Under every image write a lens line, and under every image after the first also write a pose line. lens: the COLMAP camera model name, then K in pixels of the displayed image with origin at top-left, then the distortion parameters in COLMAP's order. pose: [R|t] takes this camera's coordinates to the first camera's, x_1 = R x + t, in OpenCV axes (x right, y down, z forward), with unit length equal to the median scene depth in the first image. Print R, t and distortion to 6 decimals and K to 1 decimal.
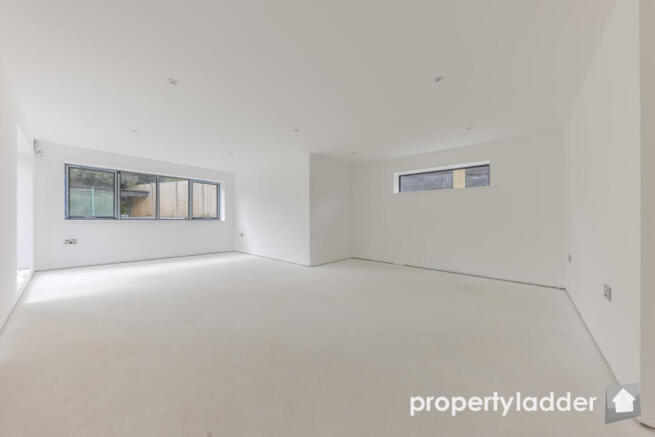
lens RADIAL K [[227.9, 0, 331.4], [0, 227.9, 221.2], [0, 0, 1]] dist [0.001445, -0.000719]
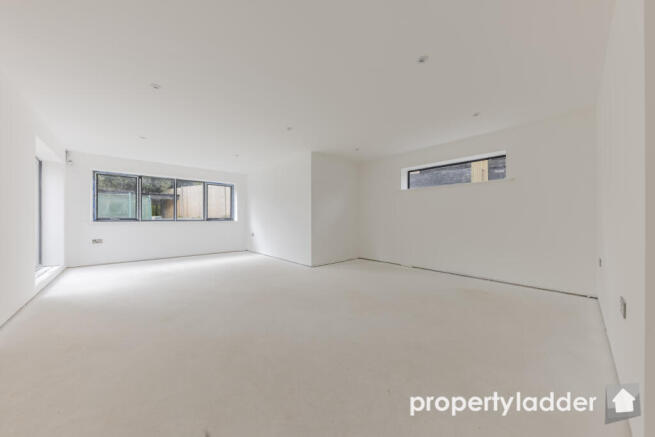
lens RADIAL K [[227.9, 0, 330.4], [0, 227.9, 218.6], [0, 0, 1]] dist [0.001445, -0.000719]
pose [[0.993091, -0.011398, -0.116788, 0.091514], [0.010172, 0.999887, -0.011088, 0.003215], [0.116901, 0.009823, 0.993095, 0.032478]]
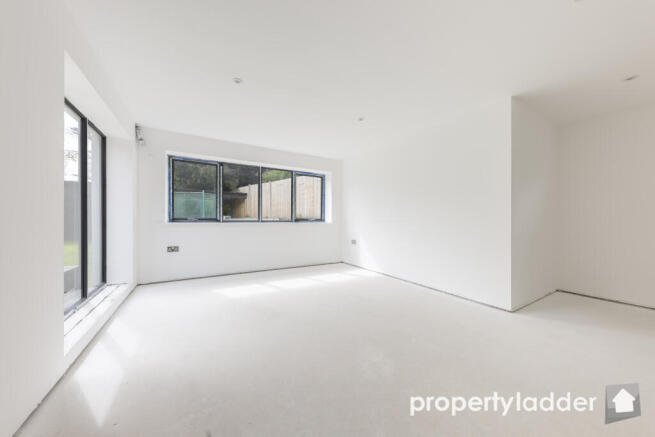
lens RADIAL K [[227.9, 0, 330.6], [0, 227.9, 219.7], [0, 0, 1]] dist [0.001445, -0.000719]
pose [[0.950381, -0.002857, -0.311075, -0.301976], [0.000068, 0.999960, -0.008978, -0.007560], [0.311089, 0.008512, 0.950343, 0.344513]]
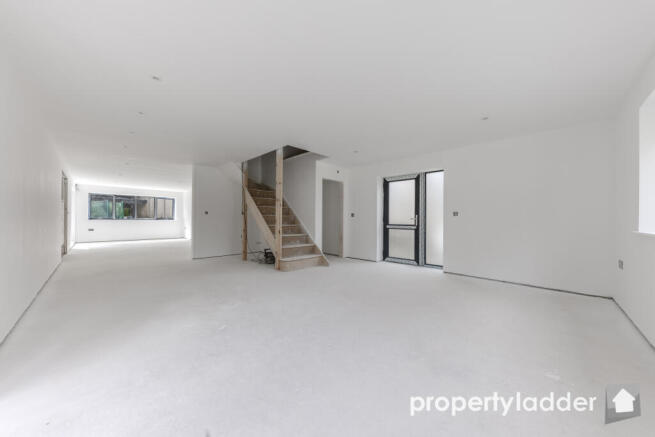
lens RADIAL K [[227.9, 0, 331.3], [0, 227.9, 220.4], [0, 0, 1]] dist [0.001445, -0.000719]
pose [[0.998838, 0.005329, -0.047901, 1.042520], [-0.005723, 0.999951, -0.008100, 0.005123], [0.047856, 0.008365, 0.998819, -0.887085]]
